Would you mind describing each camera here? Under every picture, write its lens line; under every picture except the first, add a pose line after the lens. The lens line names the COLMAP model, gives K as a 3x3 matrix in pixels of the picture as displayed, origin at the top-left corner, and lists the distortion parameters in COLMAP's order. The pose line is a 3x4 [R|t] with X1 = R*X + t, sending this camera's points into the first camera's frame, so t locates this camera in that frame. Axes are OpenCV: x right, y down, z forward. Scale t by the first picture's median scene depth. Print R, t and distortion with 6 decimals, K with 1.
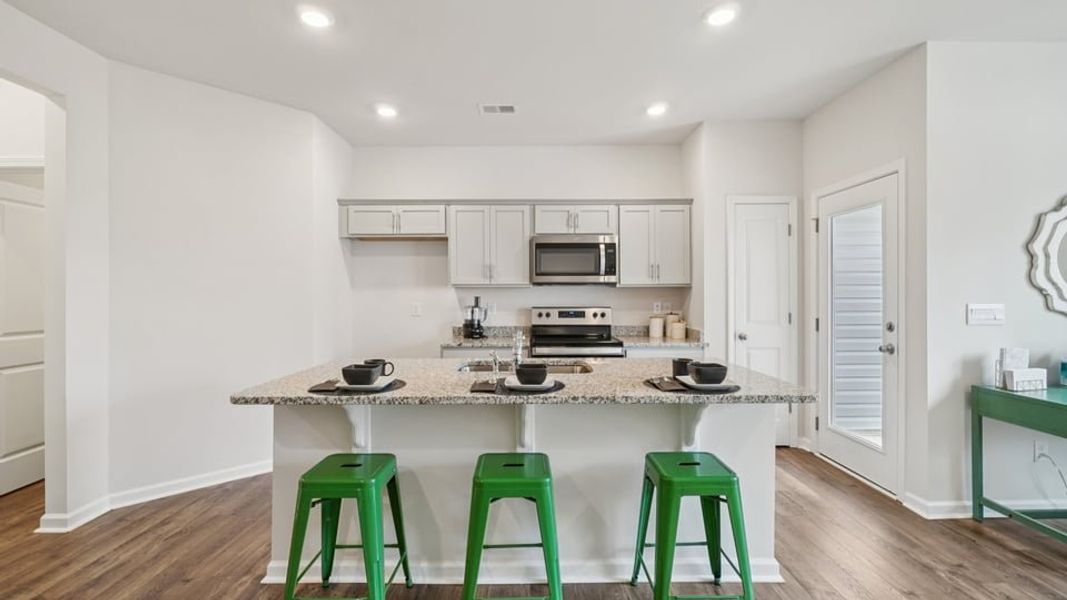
lens RADIAL K [[467.3, 0, 522.6], [0, 467.3, 297.0], [0, 0, 1]] dist [0.000530, -0.003207]
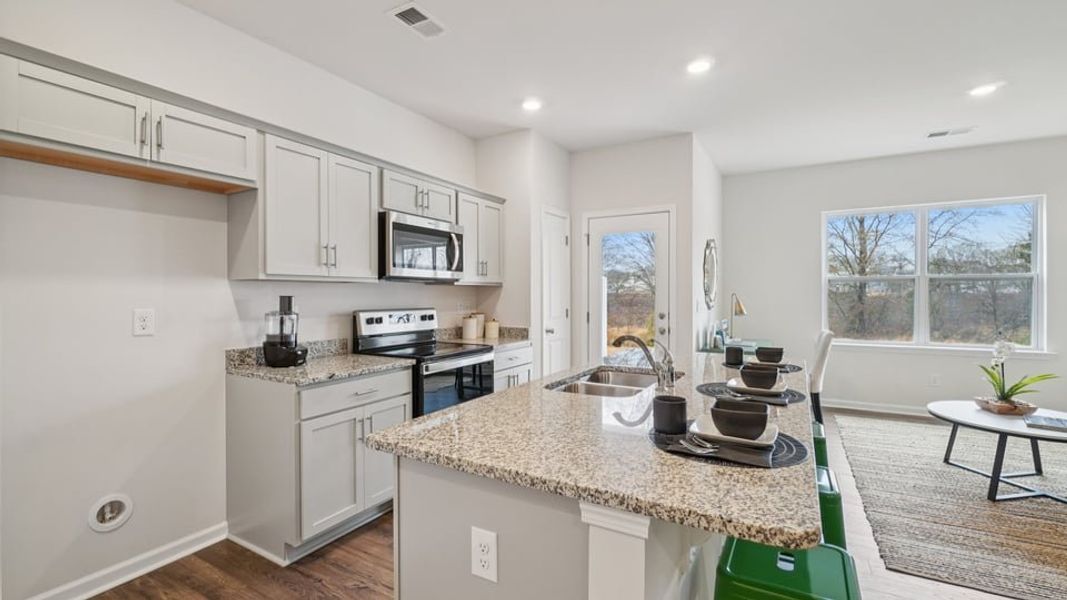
lens RADIAL K [[467.3, 0, 536.8], [0, 467.3, 292.5], [0, 0, 1]] dist [0.000530, -0.003207]
pose [[0.480469, 0.005365, 0.876996, -0.563020], [0.001819, 0.999973, -0.007114, -0.000044], [-0.877010, 0.005013, 0.480446, 0.511551]]
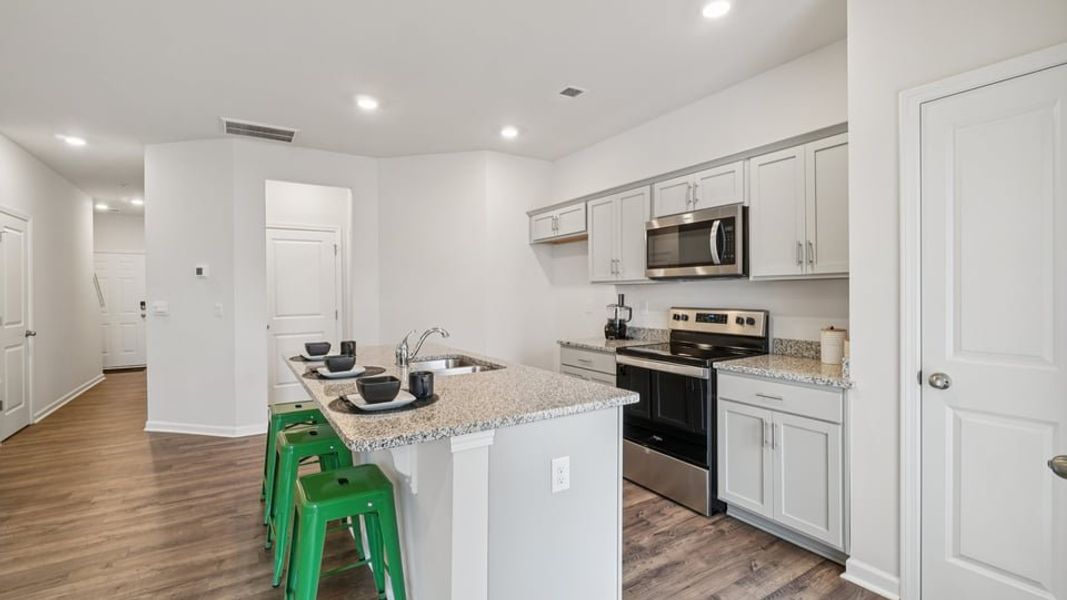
lens RADIAL K [[467.3, 0, 529.1], [0, 467.3, 293.8], [0, 0, 1]] dist [0.000530, -0.003207]
pose [[0.552037, 0.000646, -0.833819, 0.677842], [0.001735, 0.999997, 0.001924, -0.004808], [0.833818, -0.002508, 0.552034, 0.412562]]
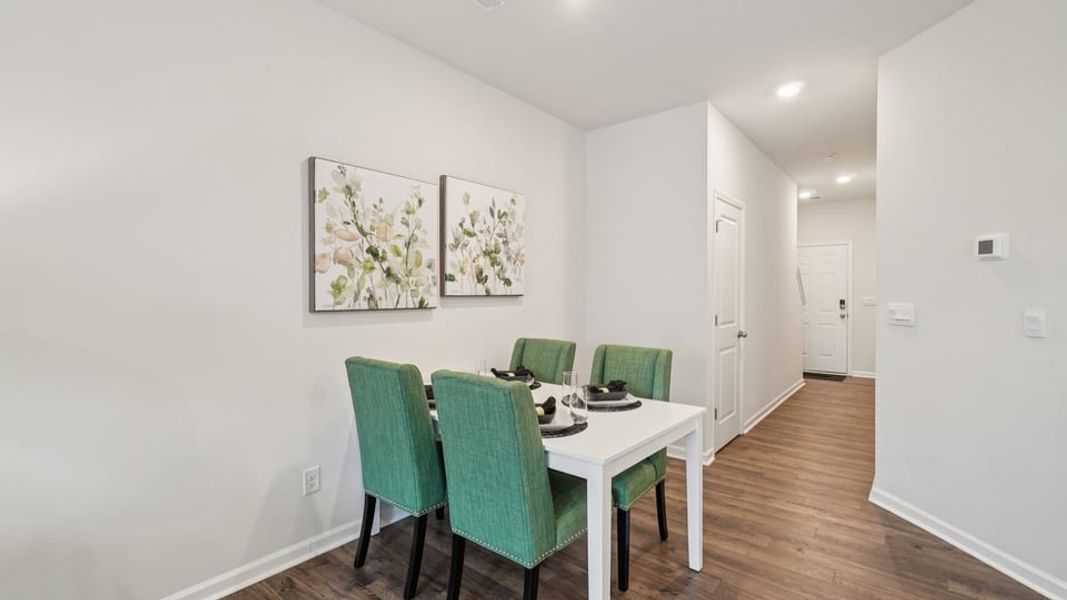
lens RADIAL K [[467.3, 0, 539.7], [0, 467.3, 301.9], [0, 0, 1]] dist [0.000530, -0.003207]
pose [[-0.609881, 0.018481, -0.792277, 0.088952], [0.002147, 0.999763, 0.021668, -0.002892], [0.792490, 0.011514, -0.609776, 0.286629]]
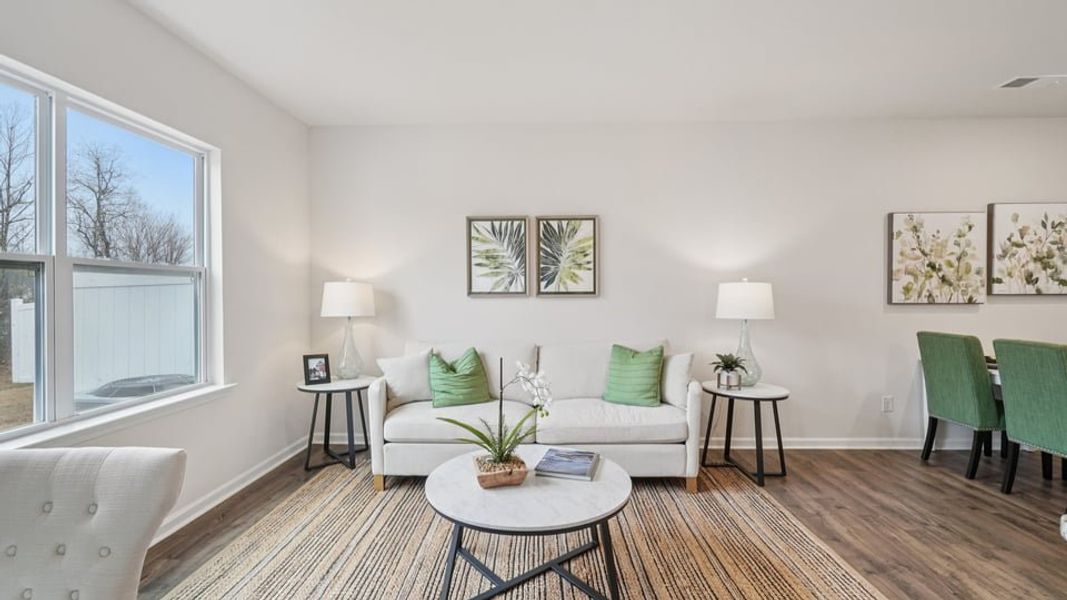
lens RADIAL K [[467.3, 0, 533.5], [0, 467.3, 296.4], [0, 0, 1]] dist [0.000530, -0.003207]
pose [[-0.999888, 0.007260, 0.013063, 0.569805], [0.007338, 0.999956, 0.005915, -0.005676], [-0.013020, 0.006010, -0.999897, 0.730818]]
